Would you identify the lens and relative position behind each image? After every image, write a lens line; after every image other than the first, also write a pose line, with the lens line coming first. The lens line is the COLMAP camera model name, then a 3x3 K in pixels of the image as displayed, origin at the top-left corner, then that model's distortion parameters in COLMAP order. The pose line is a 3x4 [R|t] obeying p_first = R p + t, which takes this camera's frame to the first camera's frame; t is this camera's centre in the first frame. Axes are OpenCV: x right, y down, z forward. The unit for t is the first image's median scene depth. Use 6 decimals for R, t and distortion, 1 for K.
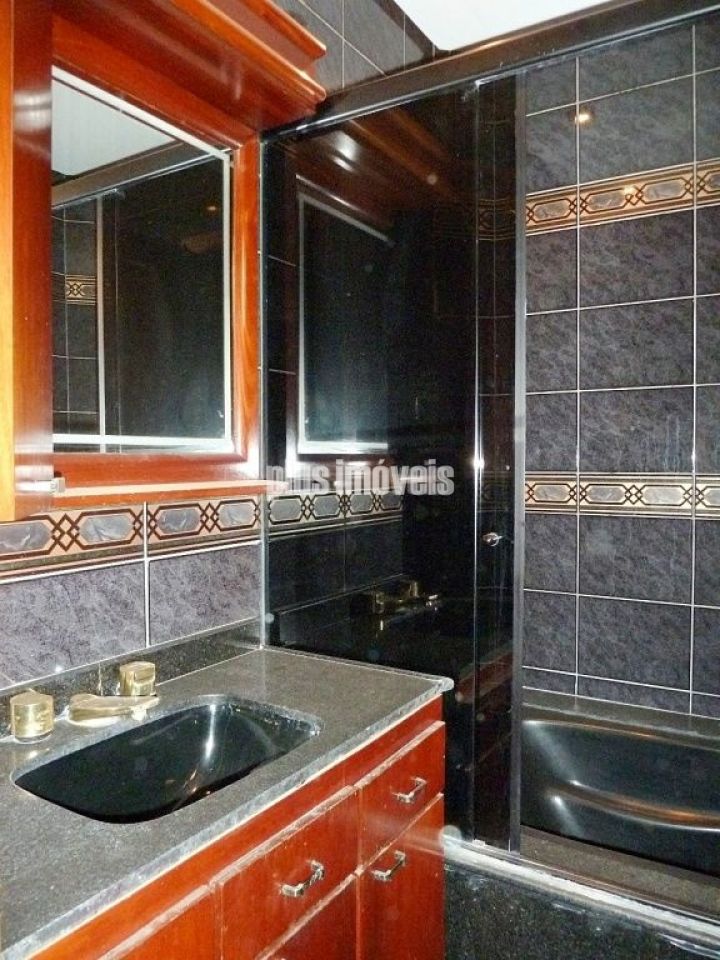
lens RADIAL K [[721.0, 0, 361.9], [0, 721.0, 478.3], [0, 0, 1]] dist [-0.036399, 0.008240]
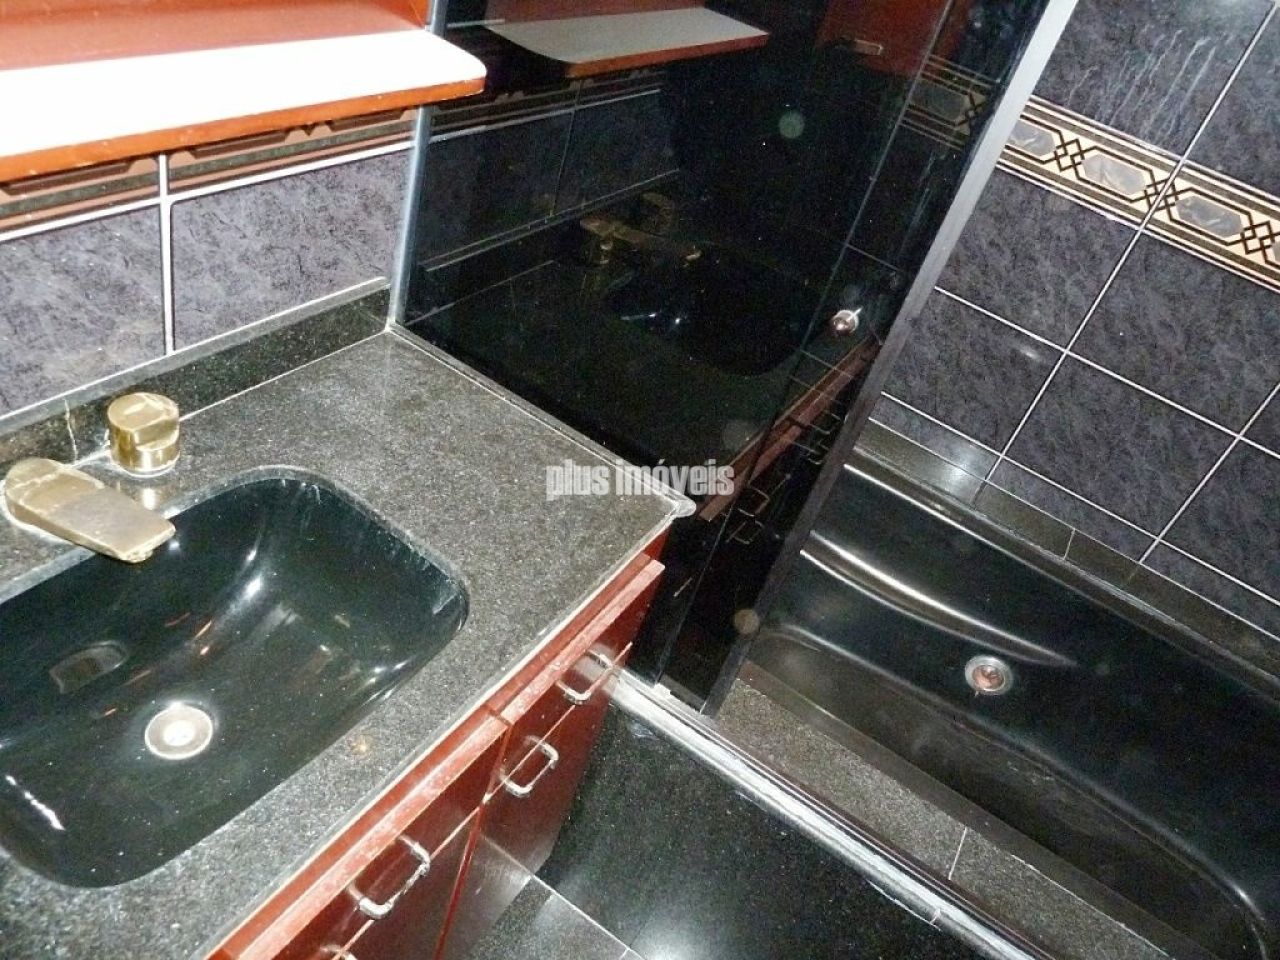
lens RADIAL K [[961.3, 0, 636.0], [0, 961.3, 481.0], [0, 0, 1]] dist [-0.036399, 0.008240]
pose [[0.964224, 0.201930, 0.171744, -0.063376], [-0.264288, 0.782569, 0.563682, -0.174748], [-0.020577, -0.588906, 0.807940, 0.348301]]
